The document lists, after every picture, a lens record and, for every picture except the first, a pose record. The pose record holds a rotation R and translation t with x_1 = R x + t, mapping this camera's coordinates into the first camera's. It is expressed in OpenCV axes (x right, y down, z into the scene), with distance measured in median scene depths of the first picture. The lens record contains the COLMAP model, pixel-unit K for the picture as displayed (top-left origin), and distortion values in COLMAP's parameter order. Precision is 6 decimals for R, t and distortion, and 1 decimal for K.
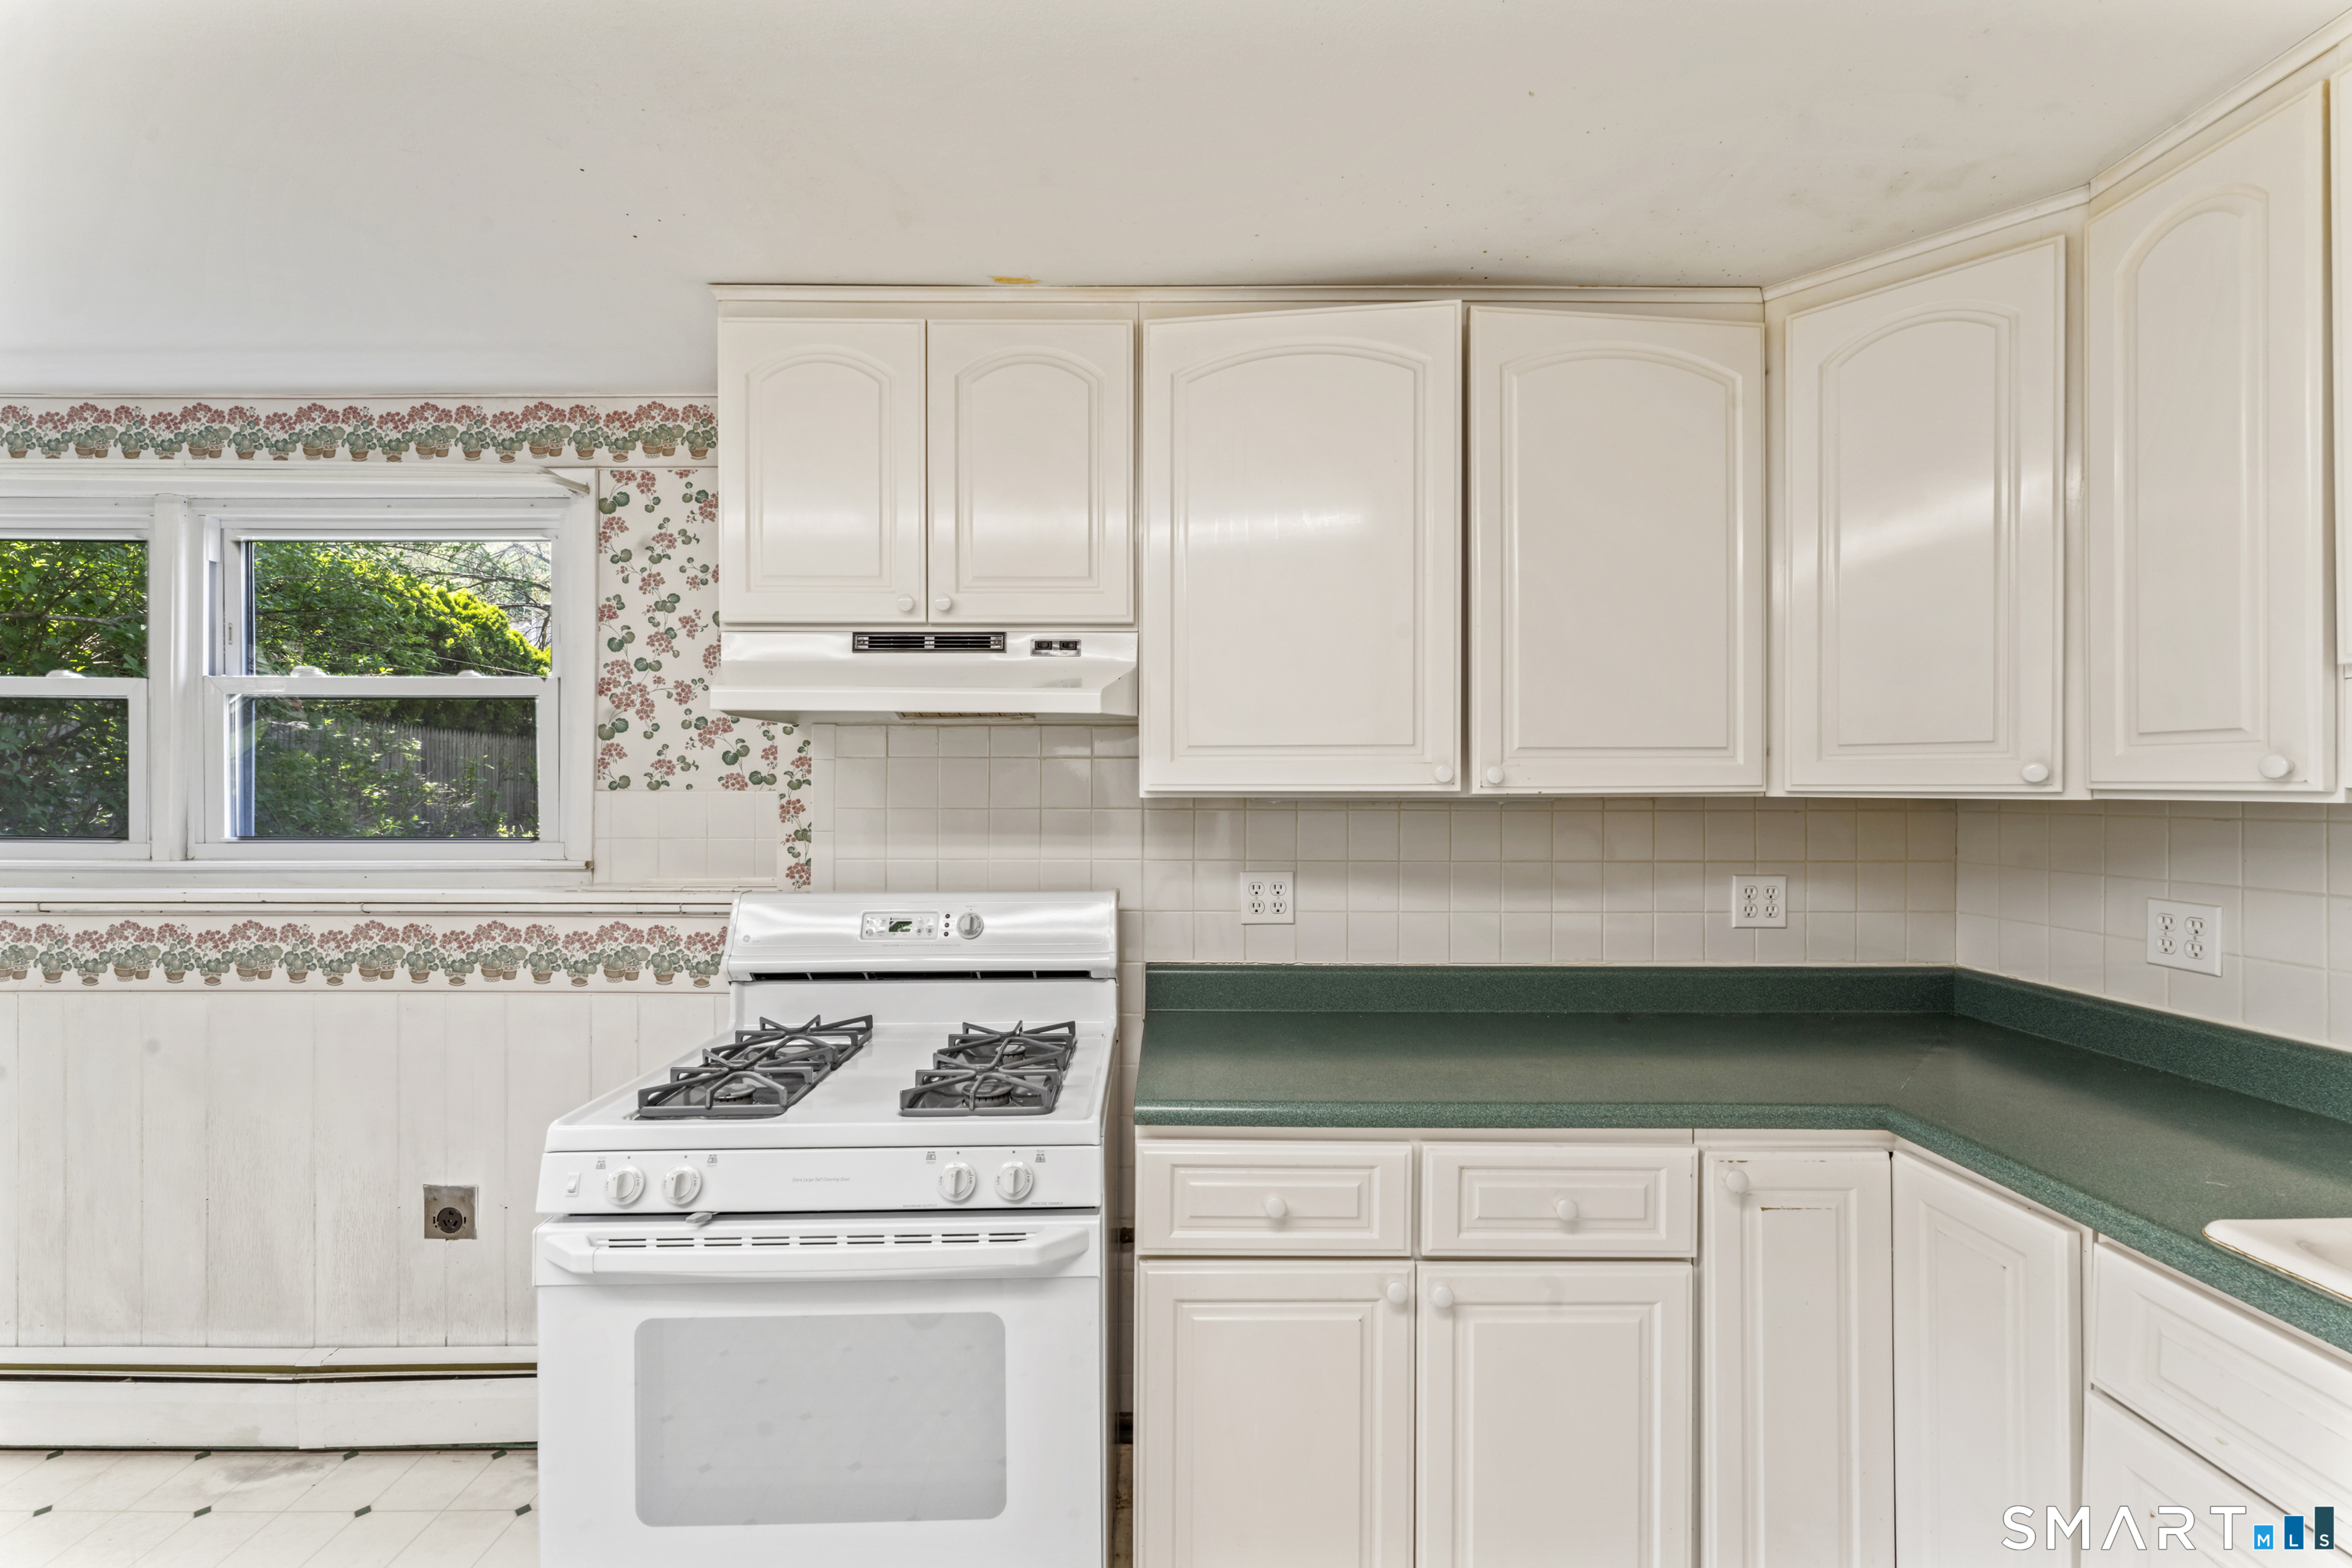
lens RADIAL K [[948.2, 0, 1194.6], [0, 948.2, 790.8], [0, 0, 1]] dist [-0.001332, -0.000407]
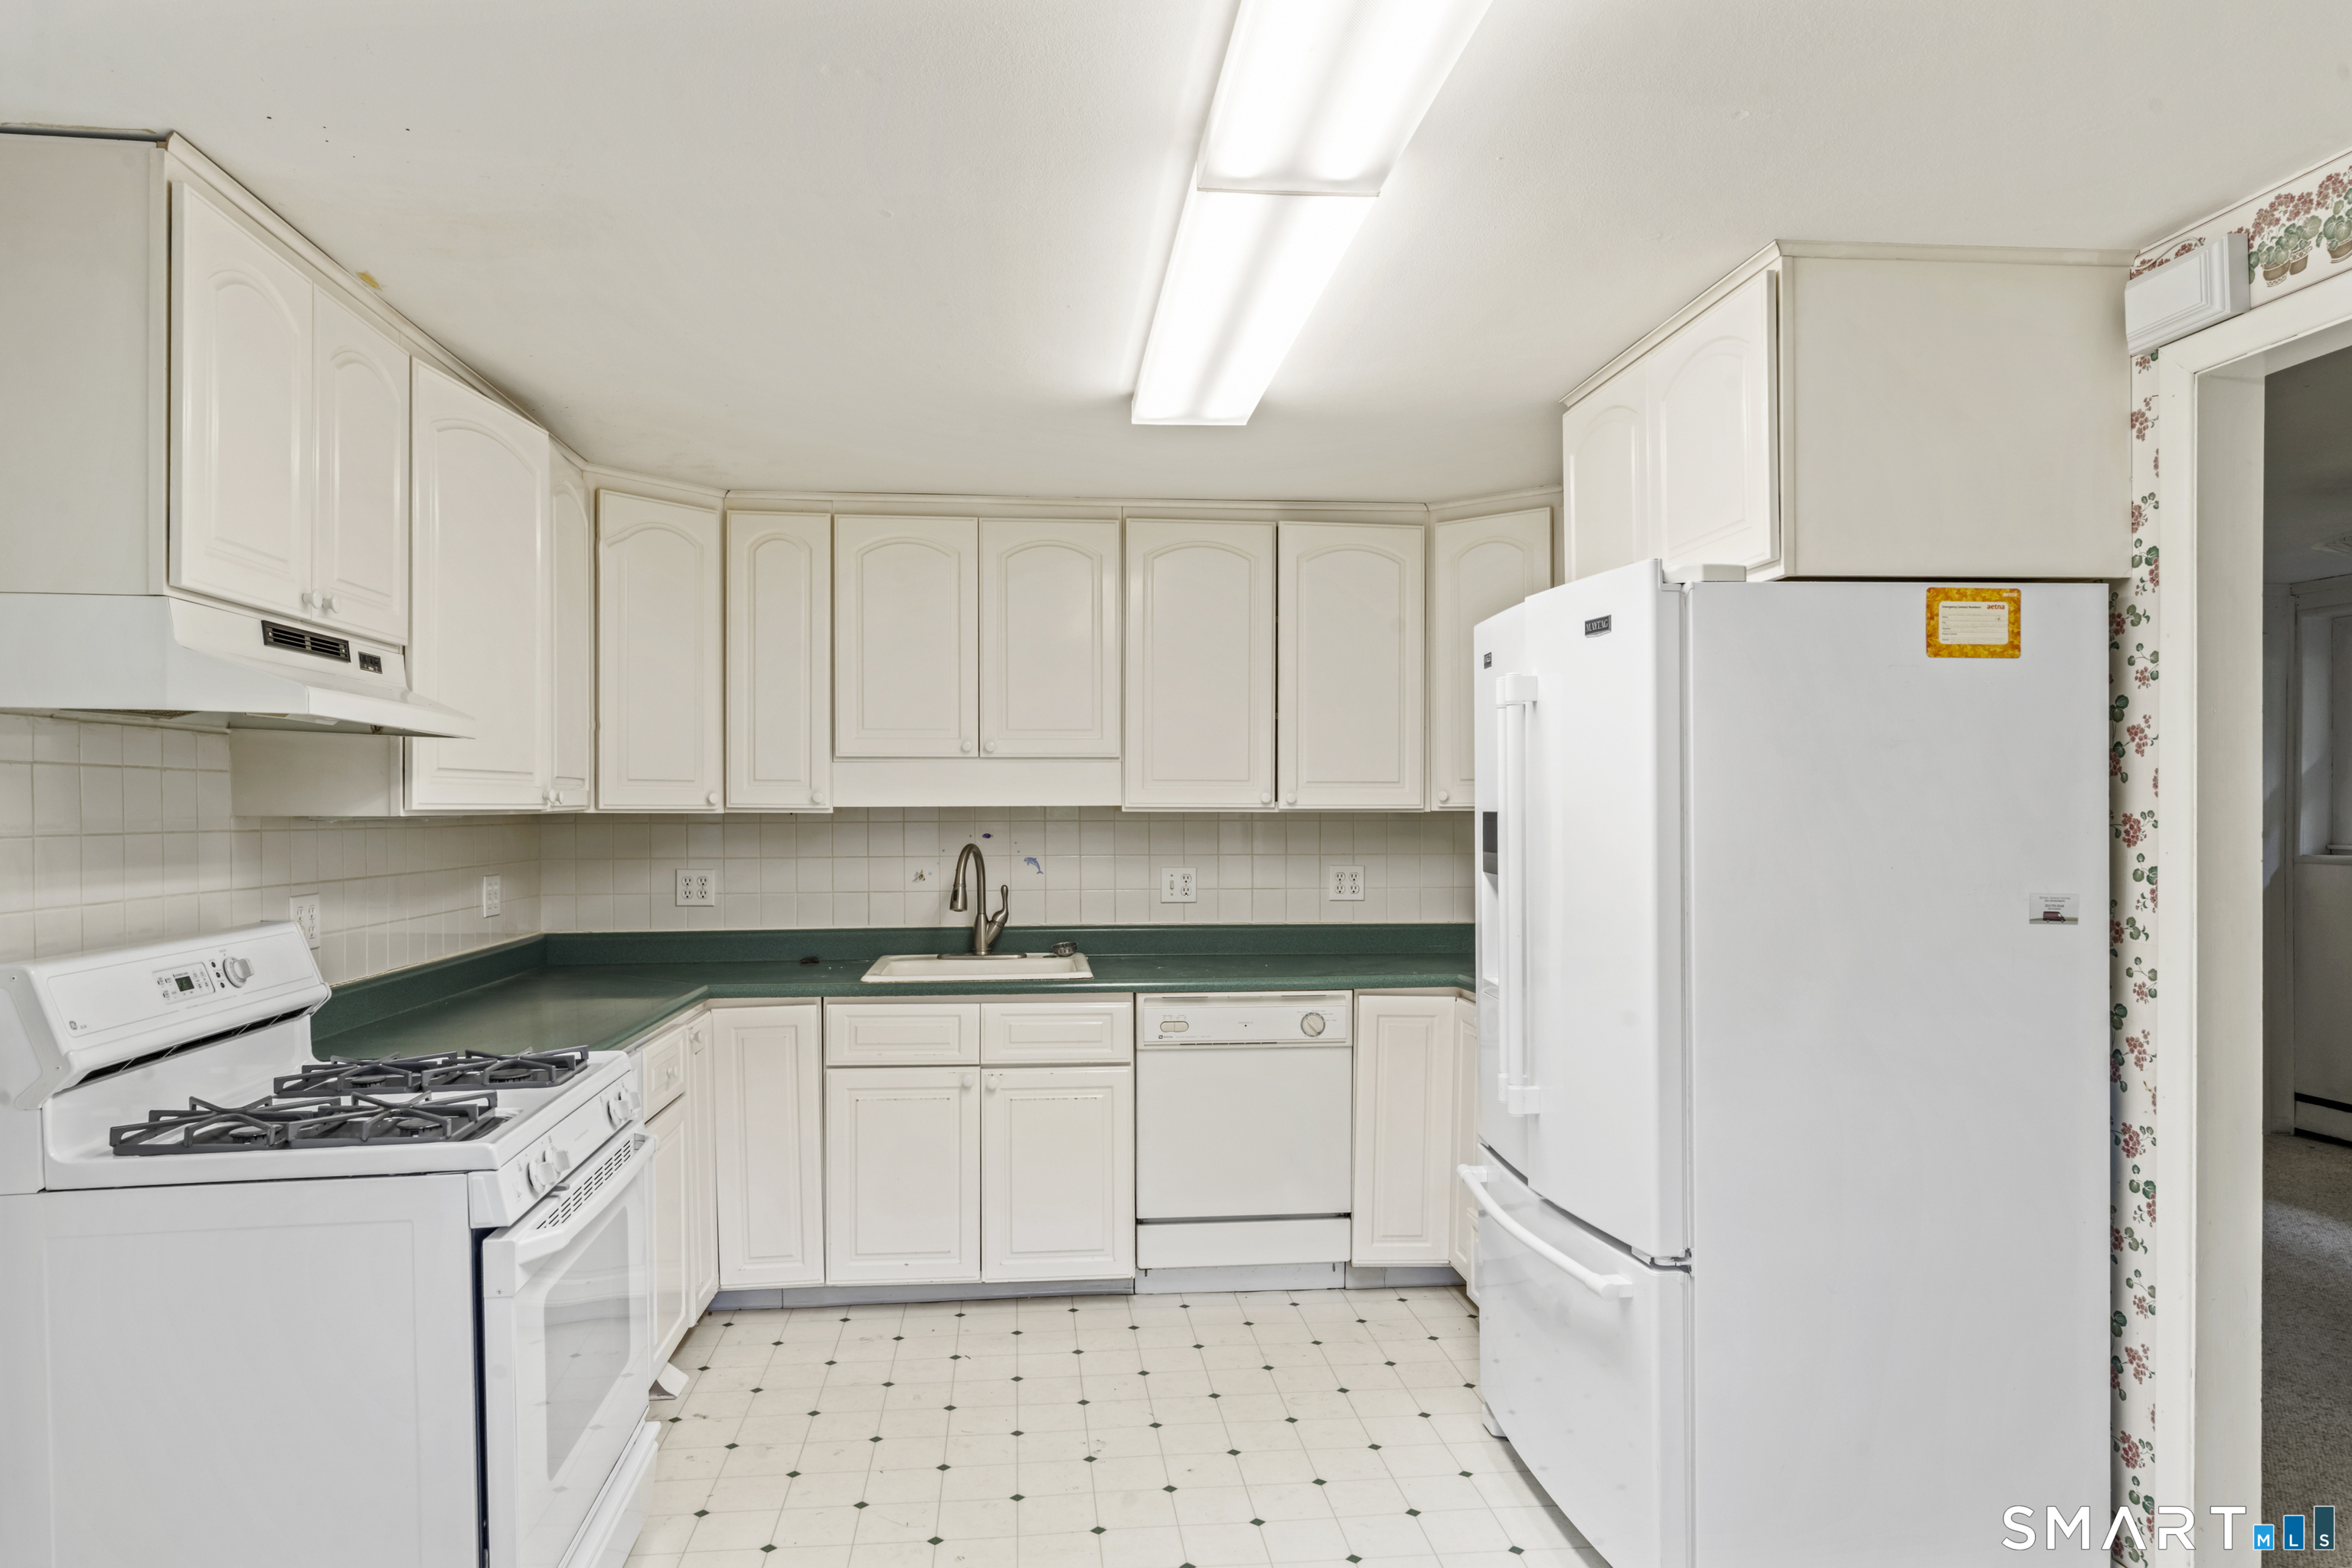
lens RADIAL K [[1457.8, 0, 1180.8], [0, 1457.8, 813.6], [0, 0, 1]] dist [0.008436, -0.005679]
pose [[-0.105357, -0.004707, 0.994423, -1.479121], [0.002180, 0.999985, 0.004964, -0.001485], [-0.994432, 0.002691, -0.105345, 0.285452]]
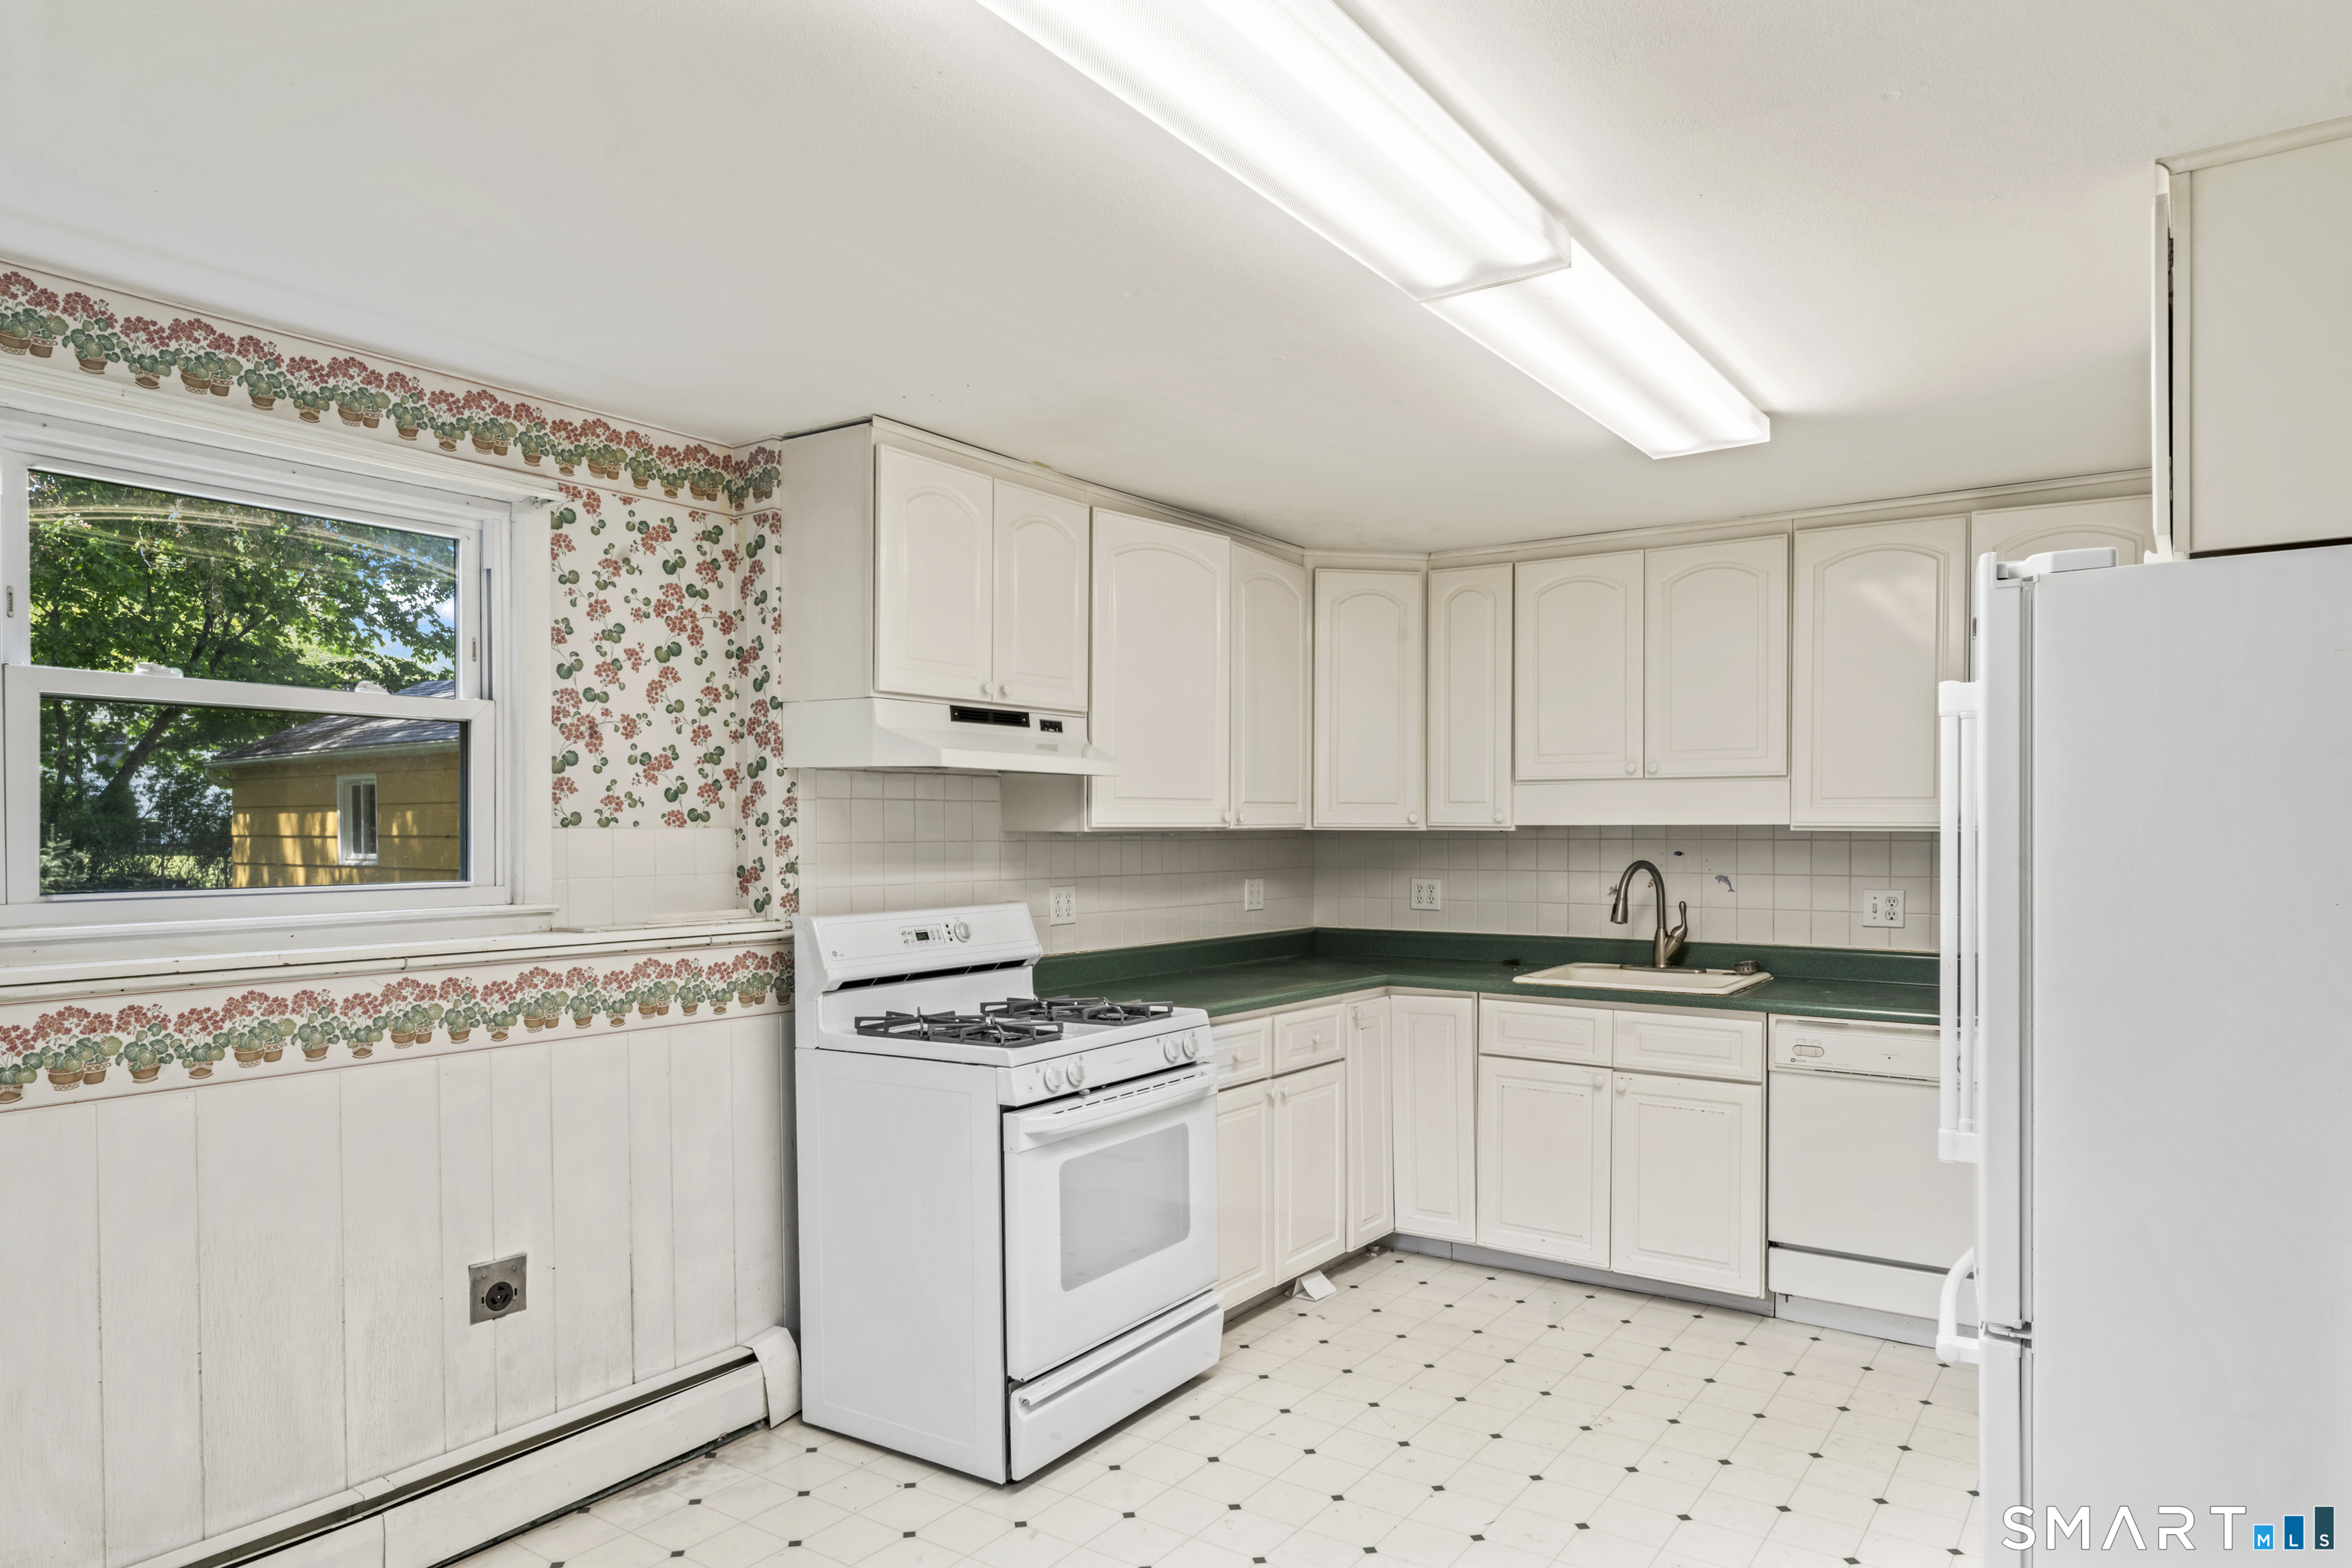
lens RADIAL K [[1457.8, 0, 1205.9], [0, 1457.8, 840.0], [0, 0, 1]] dist [0.008436, -0.005679]
pose [[0.564032, -0.008596, 0.825708, -1.556663], [0.000938, 0.999952, 0.009769, -0.001775], [-0.825752, -0.004735, 0.564013, -0.359266]]
